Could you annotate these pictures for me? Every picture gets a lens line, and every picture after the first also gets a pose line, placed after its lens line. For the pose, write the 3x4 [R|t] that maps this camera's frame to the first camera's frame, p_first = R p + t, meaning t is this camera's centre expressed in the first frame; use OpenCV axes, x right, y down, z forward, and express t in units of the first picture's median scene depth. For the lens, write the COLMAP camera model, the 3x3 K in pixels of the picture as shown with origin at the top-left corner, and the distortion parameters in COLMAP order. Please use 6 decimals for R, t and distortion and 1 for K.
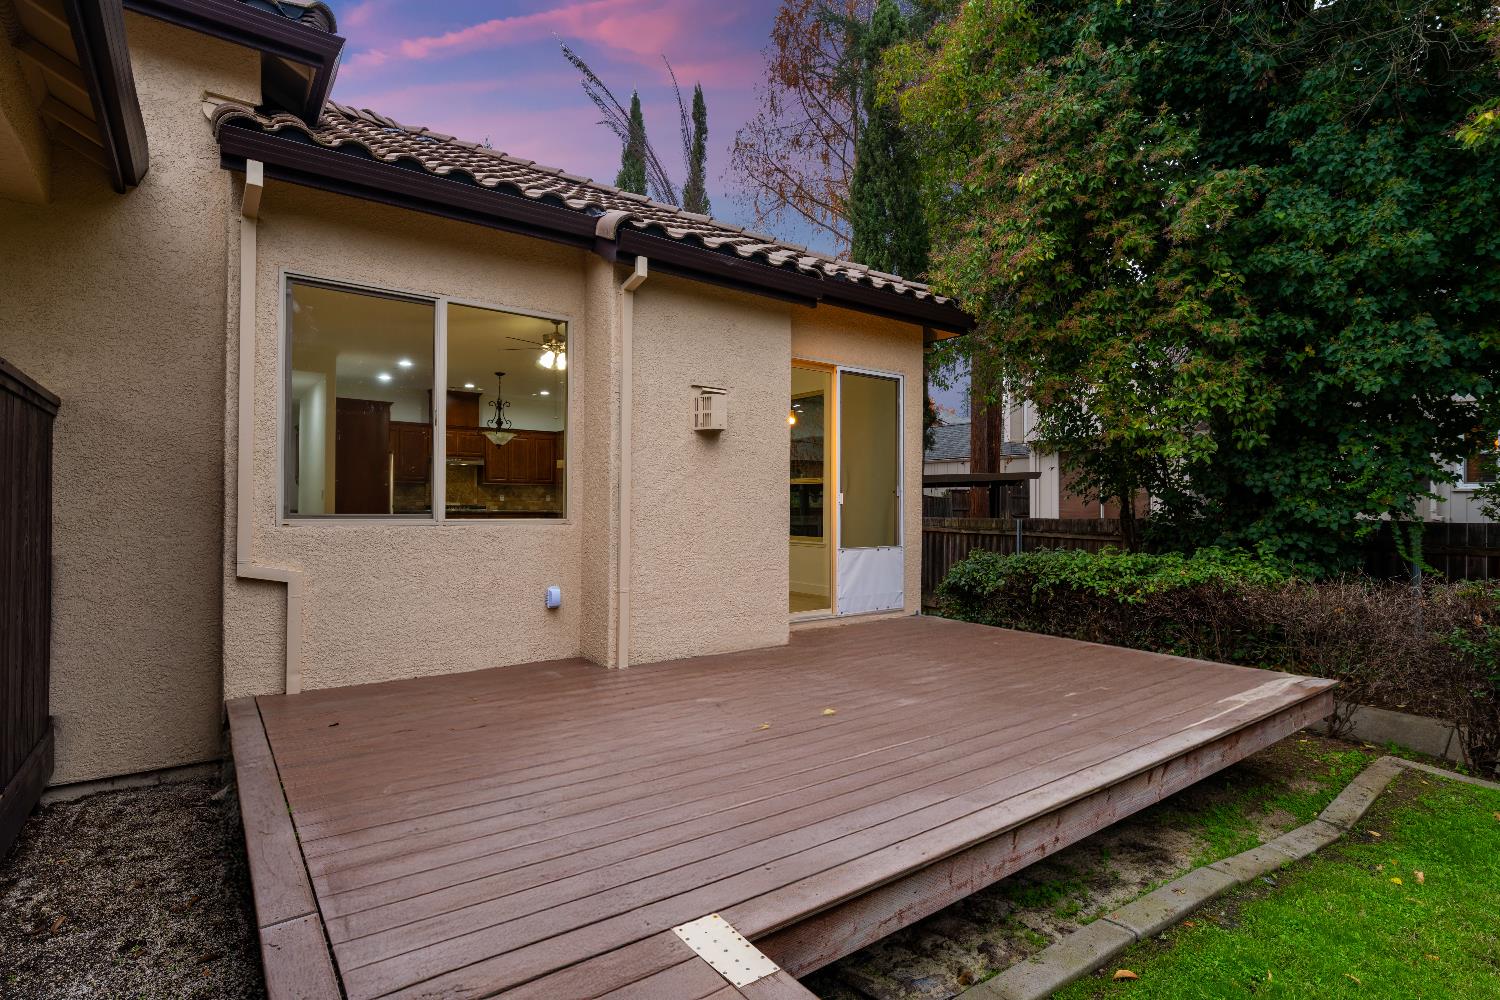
lens RADIAL K [[749.9, 0, 750.0], [0, 749.9, 500.0], [0, 0, 1]] dist [0.003258, 0.000475]
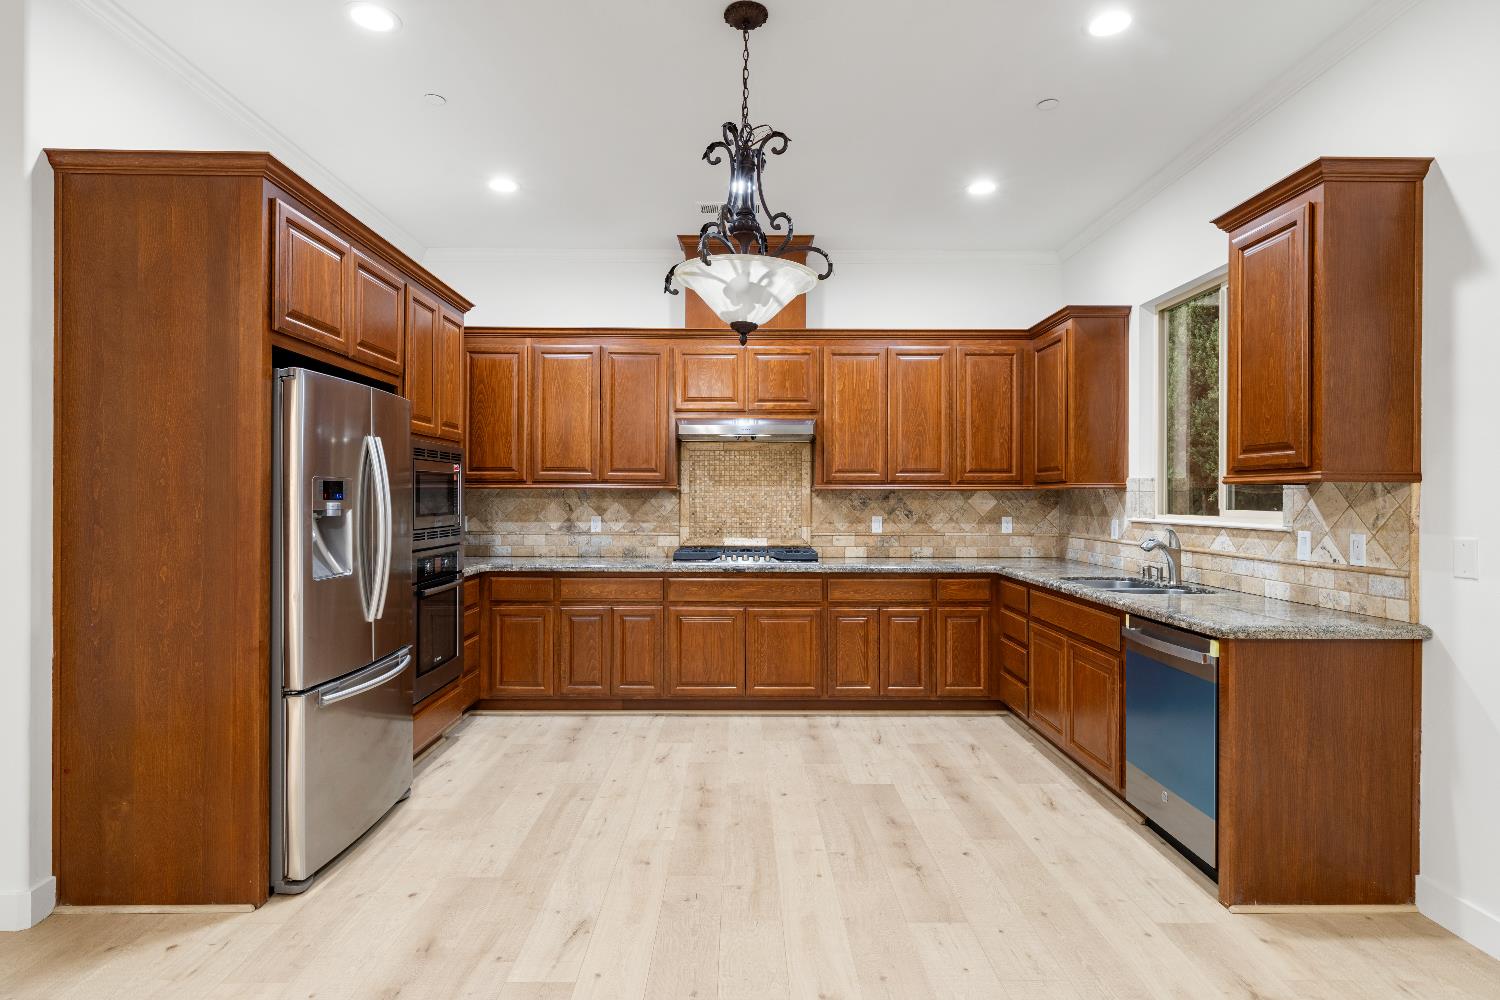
lens RADIAL K [[789.2, 0, 750.0], [0, 789.2, 500.0], [0, 0, 1]] dist [0.001305, 0.000380]
pose [[0.811360, -0.001705, -0.584544, -0.294877], [0.004386, 0.999985, 0.003170, -0.031243], [0.584530, -0.005136, 0.811356, 1.235745]]
